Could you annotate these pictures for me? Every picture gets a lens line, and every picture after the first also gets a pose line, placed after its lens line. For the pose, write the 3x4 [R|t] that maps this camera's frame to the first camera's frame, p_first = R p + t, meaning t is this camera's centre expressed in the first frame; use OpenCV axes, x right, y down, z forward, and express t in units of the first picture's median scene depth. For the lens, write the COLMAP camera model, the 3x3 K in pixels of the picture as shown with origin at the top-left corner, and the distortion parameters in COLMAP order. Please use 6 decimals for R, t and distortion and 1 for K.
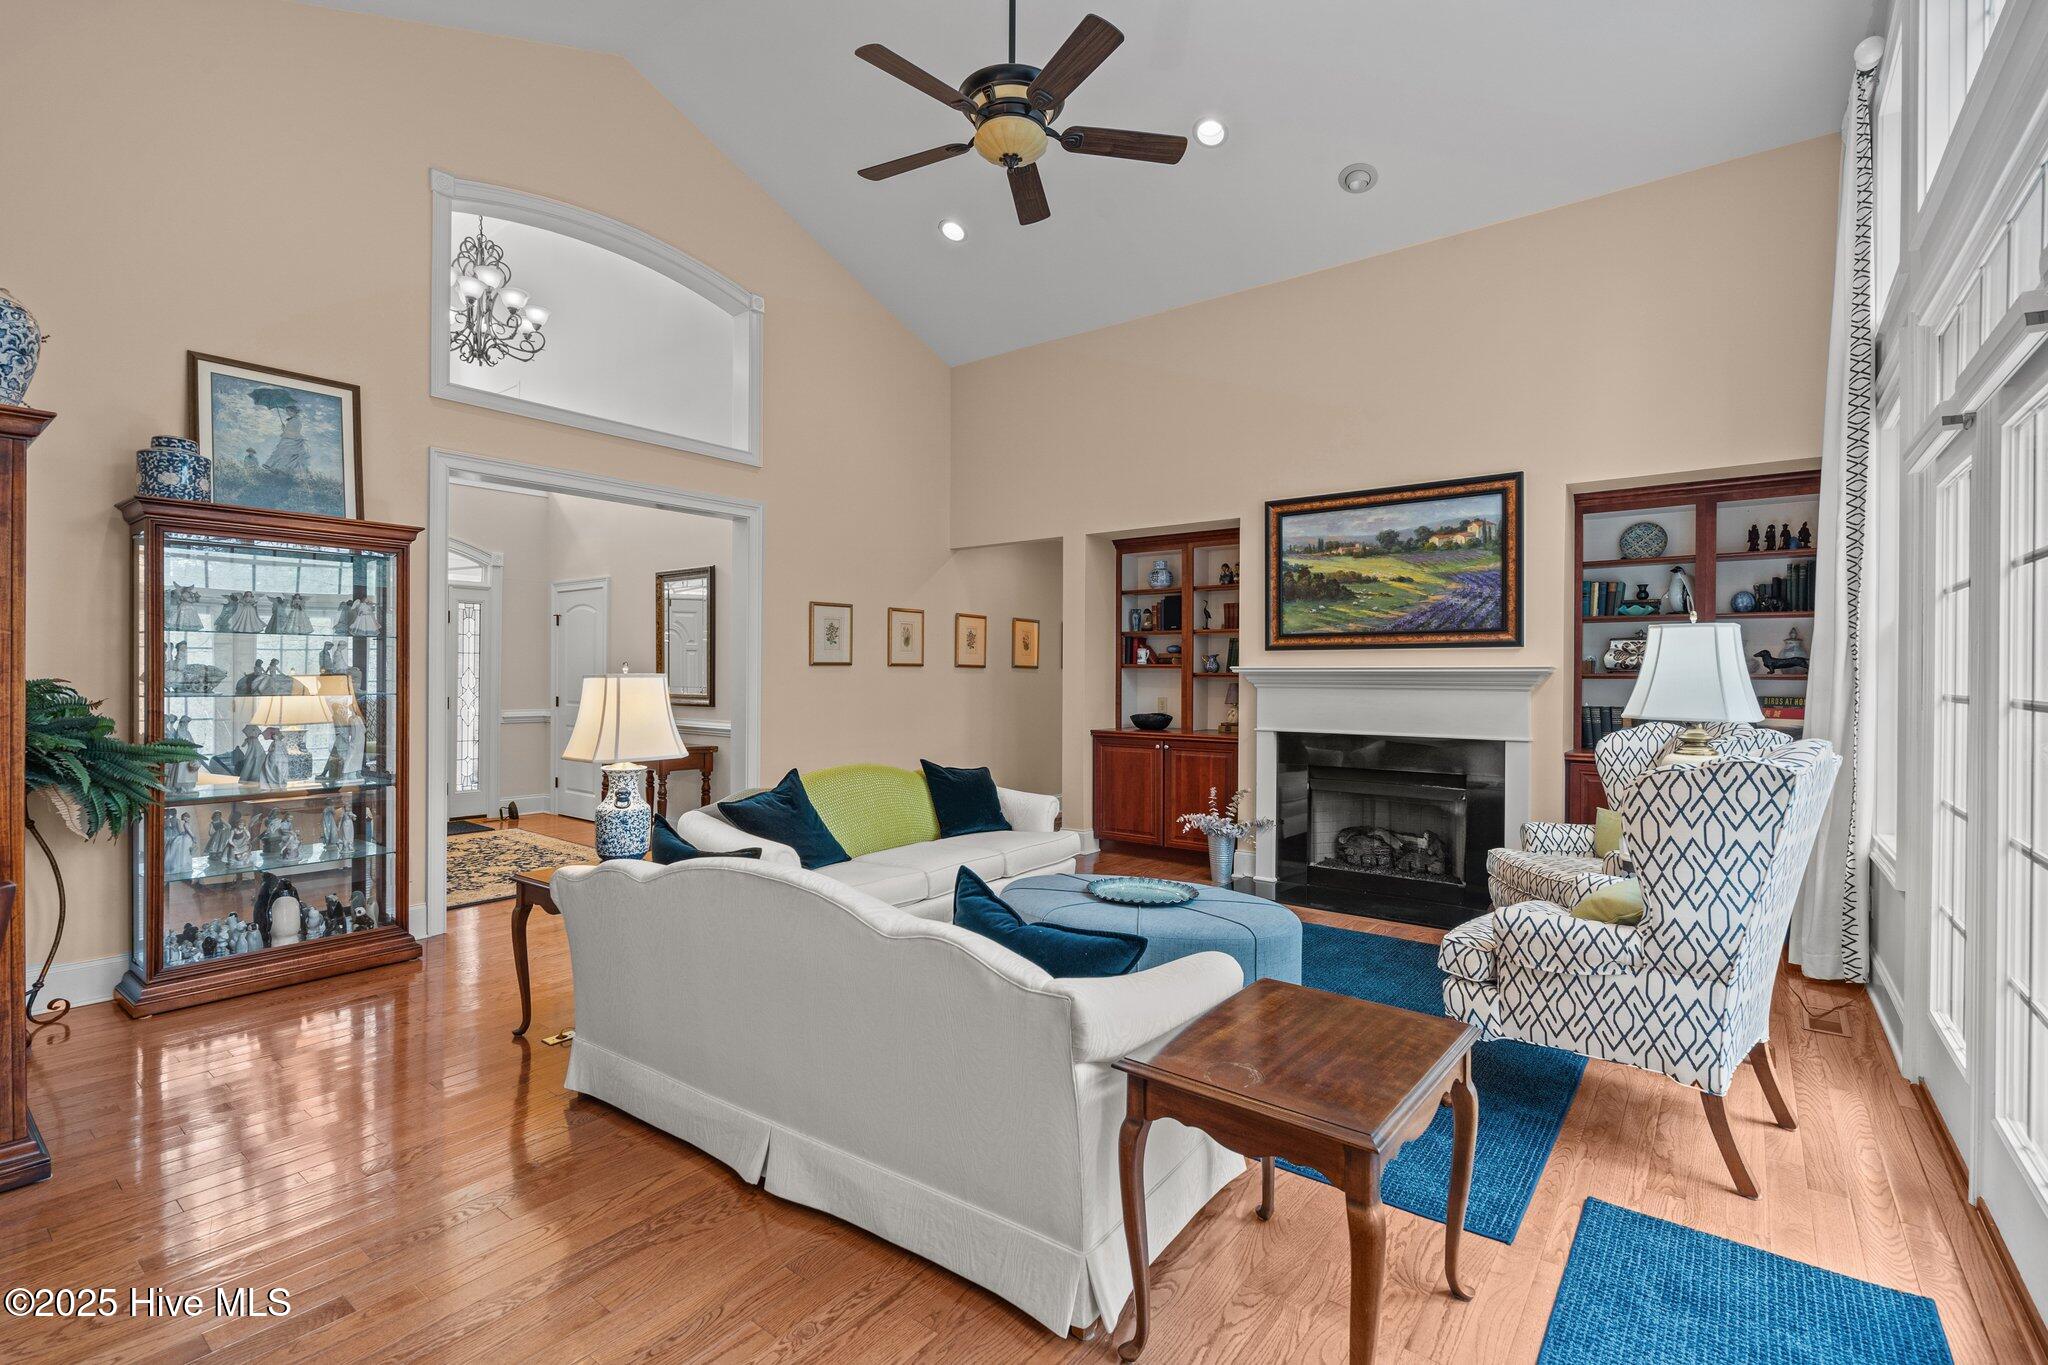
lens RADIAL K [[923.1, 0, 1026.5], [0, 923.1, 673.3], [0, 0, 1]] dist [-0.003928, 0.001047]
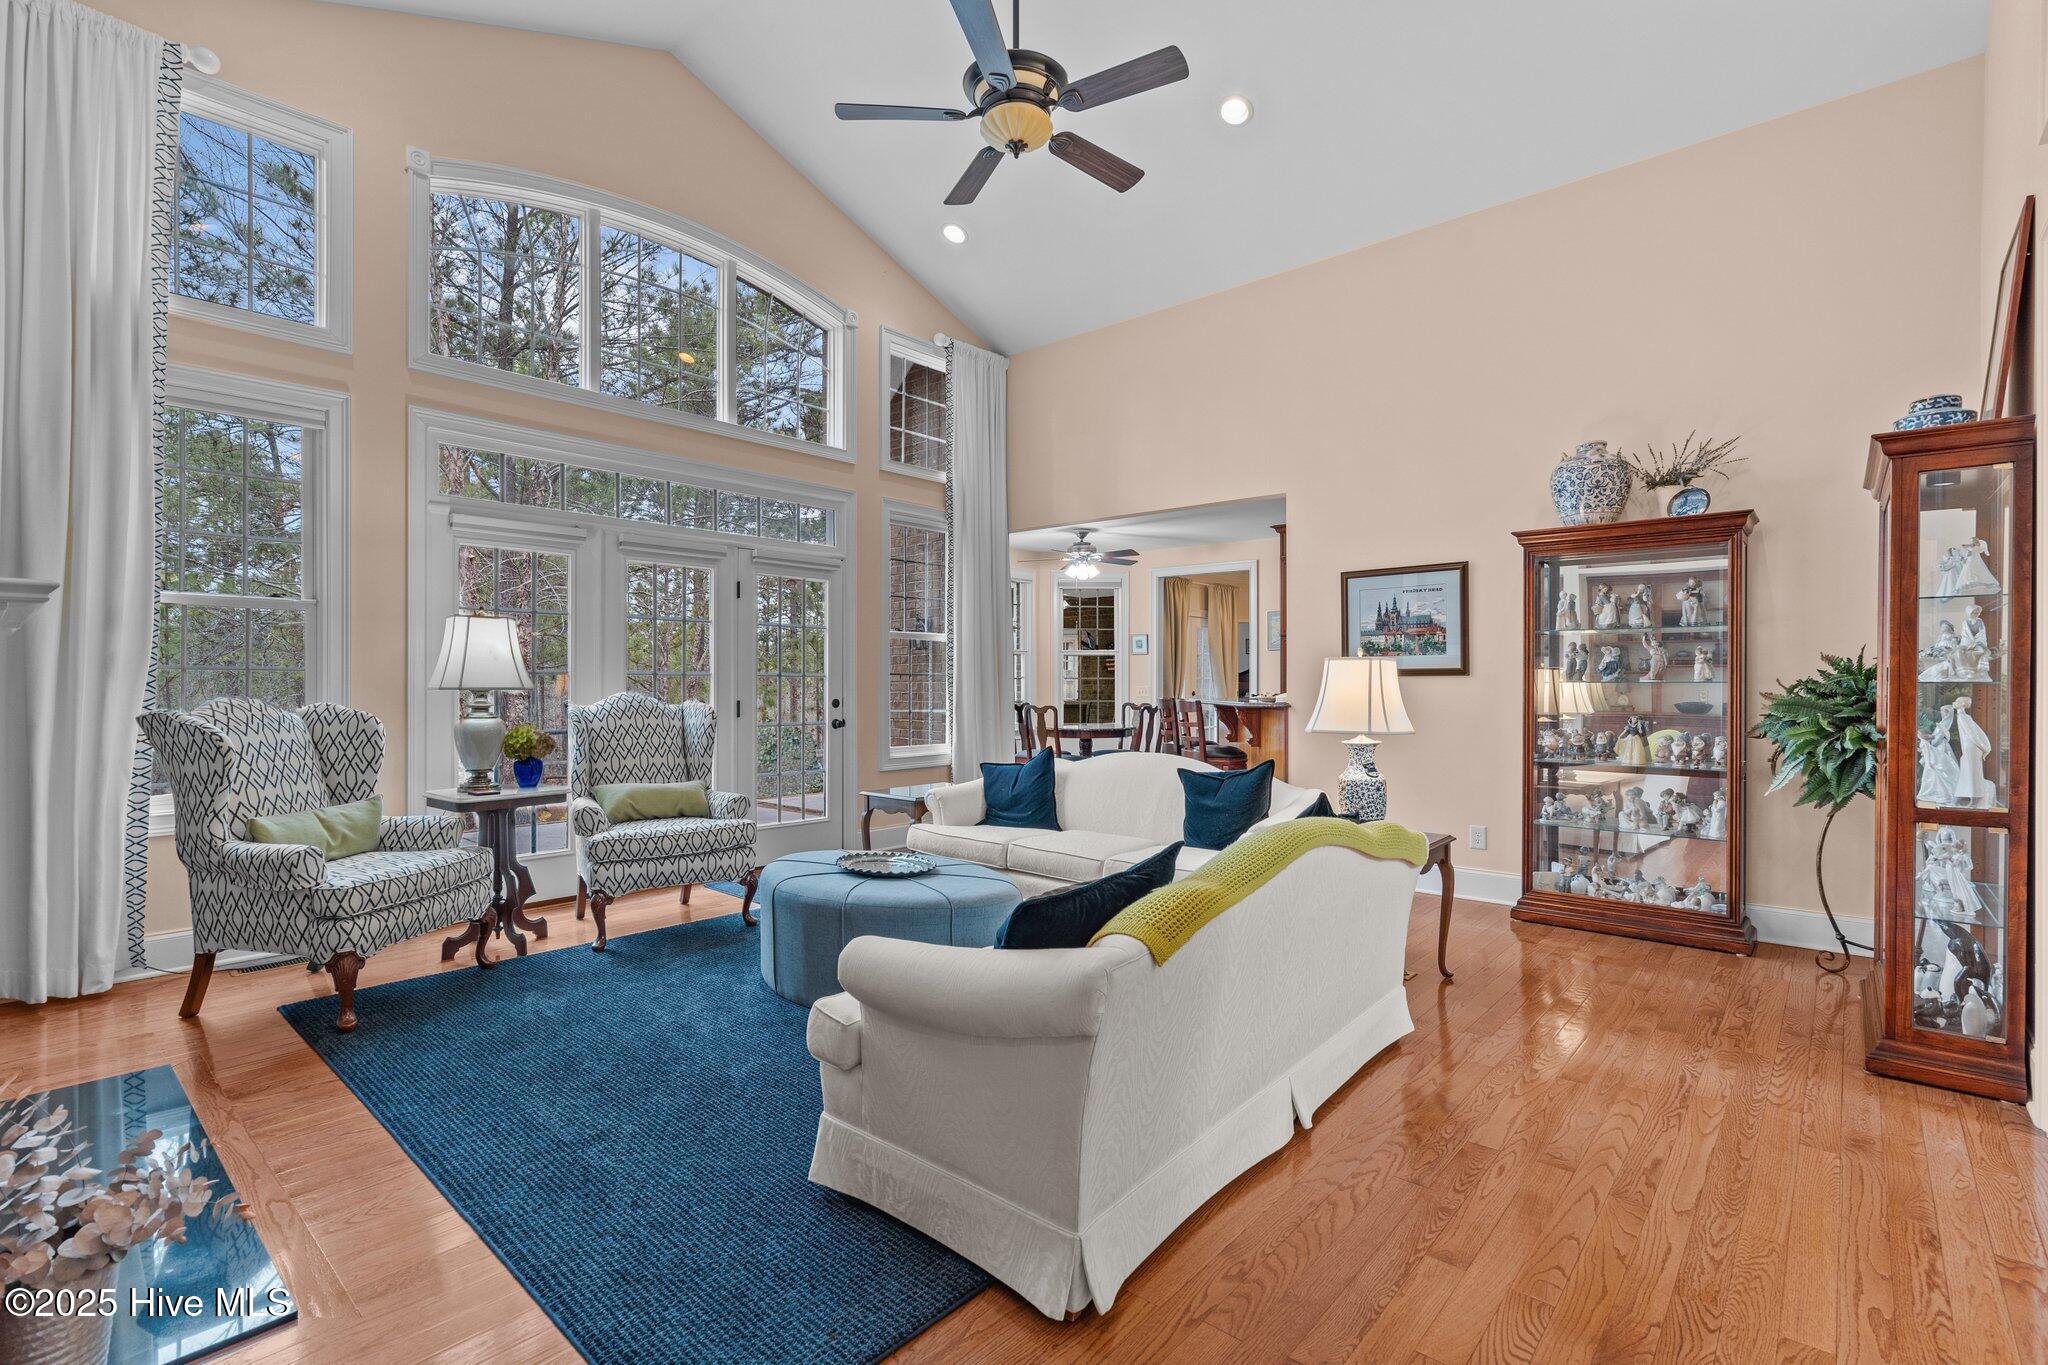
lens RADIAL K [[929.1, 0, 1028.3], [0, 929.1, 681.5], [0, 0, 1]] dist [-0.001997, -0.000107]
pose [[-0.997696, -0.006168, 0.067566, -0.069170], [-0.006143, 0.999981, 0.000576, 0.019660], [-0.067568, 0.000160, -0.997715, 1.336791]]
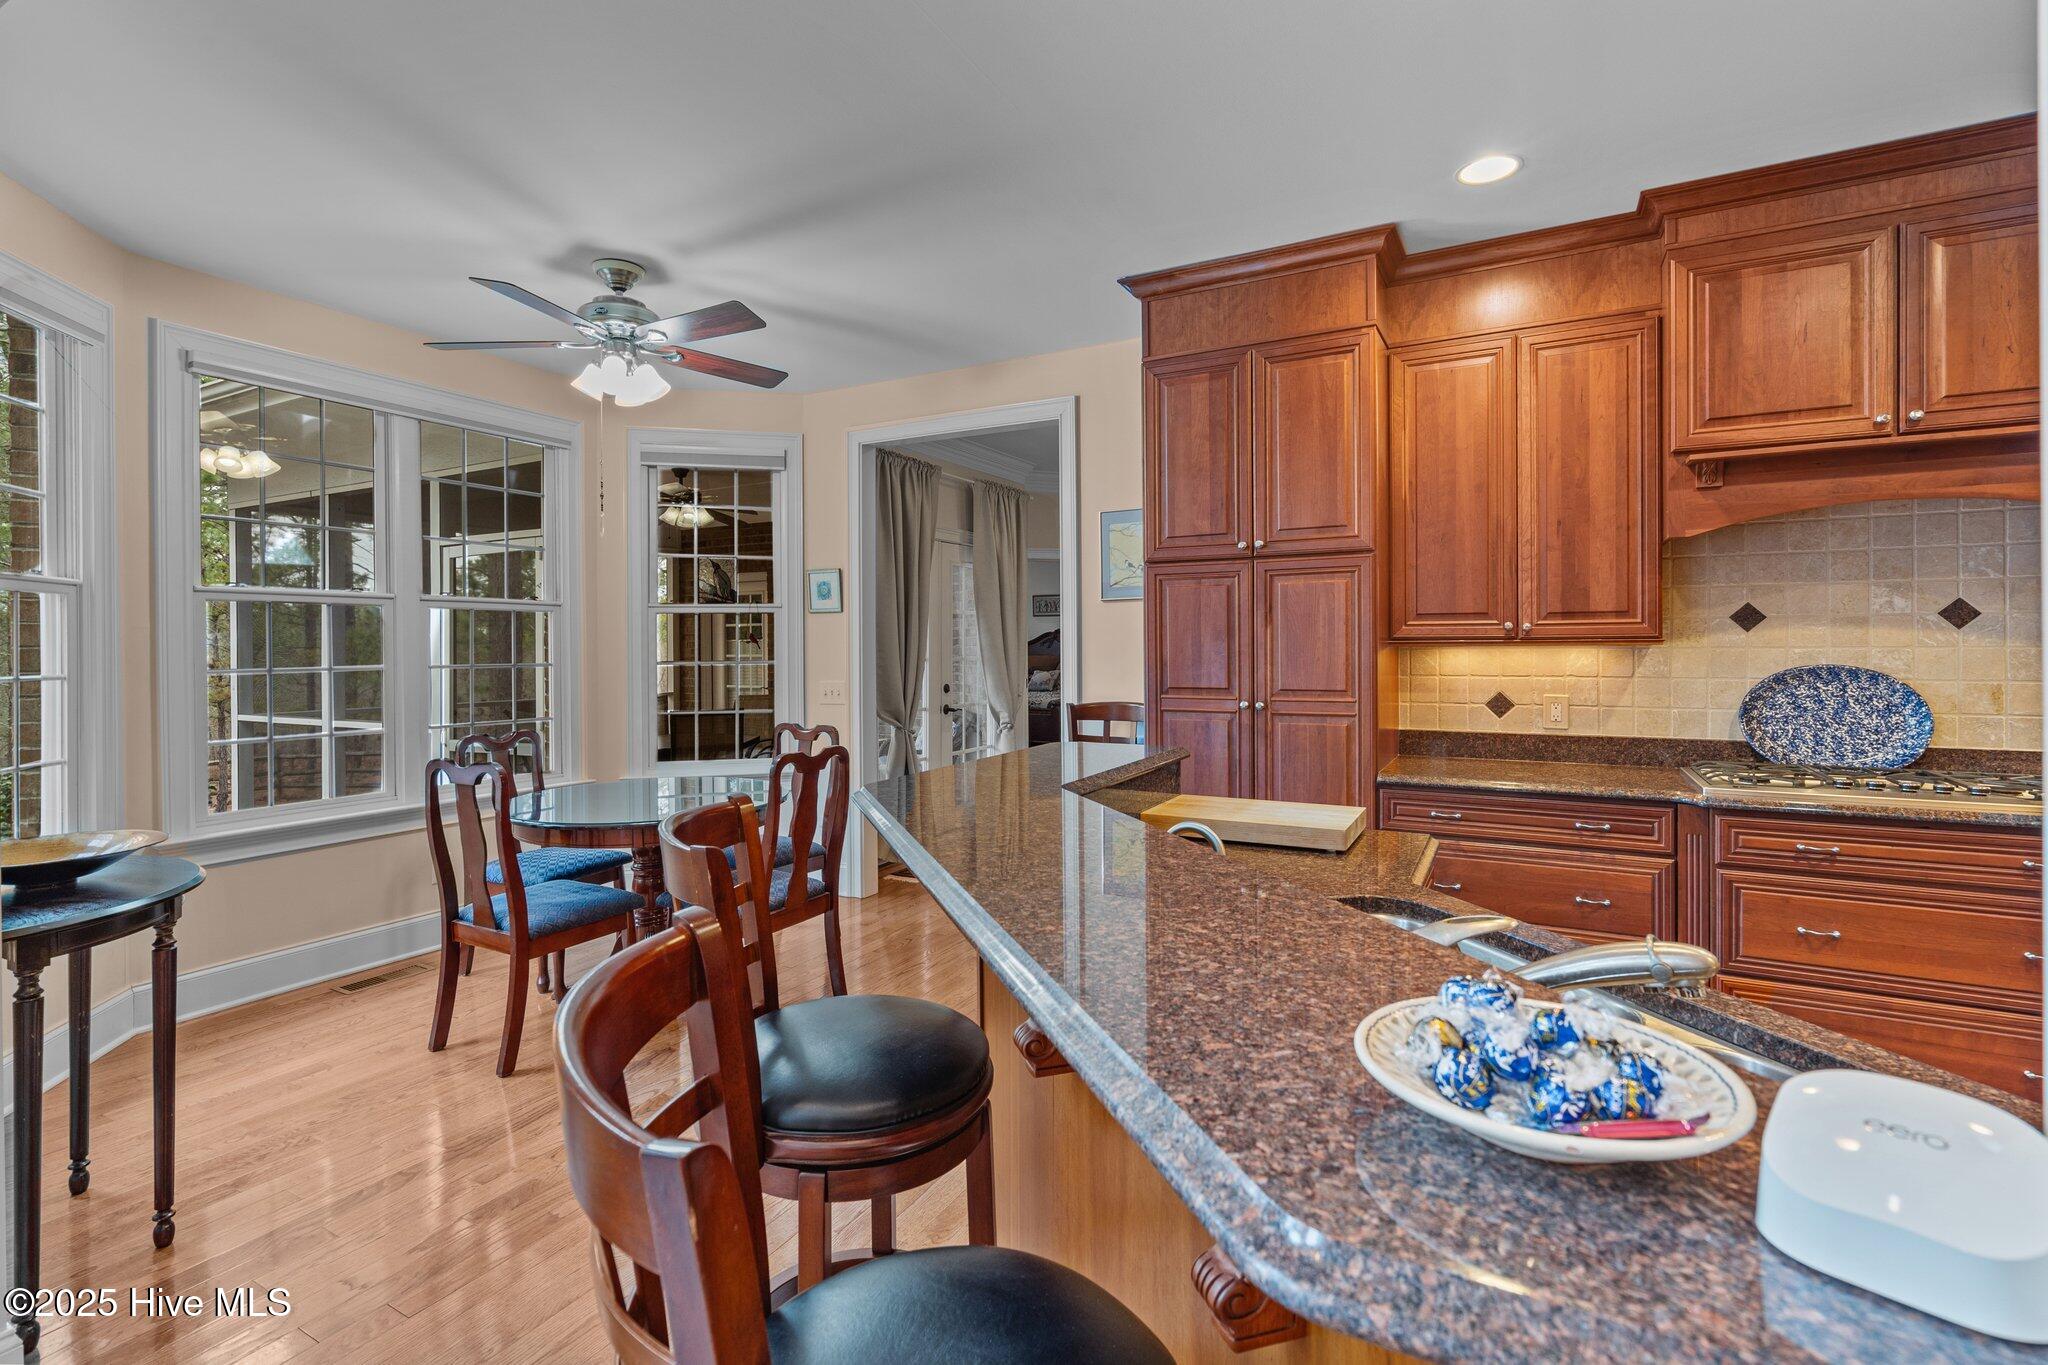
lens RADIAL K [[929.8, 0, 1018.9], [0, 929.8, 657.9], [0, 0, 1]] dist [-0.003913, 0.000883]
pose [[-0.987822, 0.003448, -0.155550, -0.221476], [0.002168, 0.999962, 0.008396, -0.001890], [0.155573, 0.007956, -0.987792, 0.254463]]
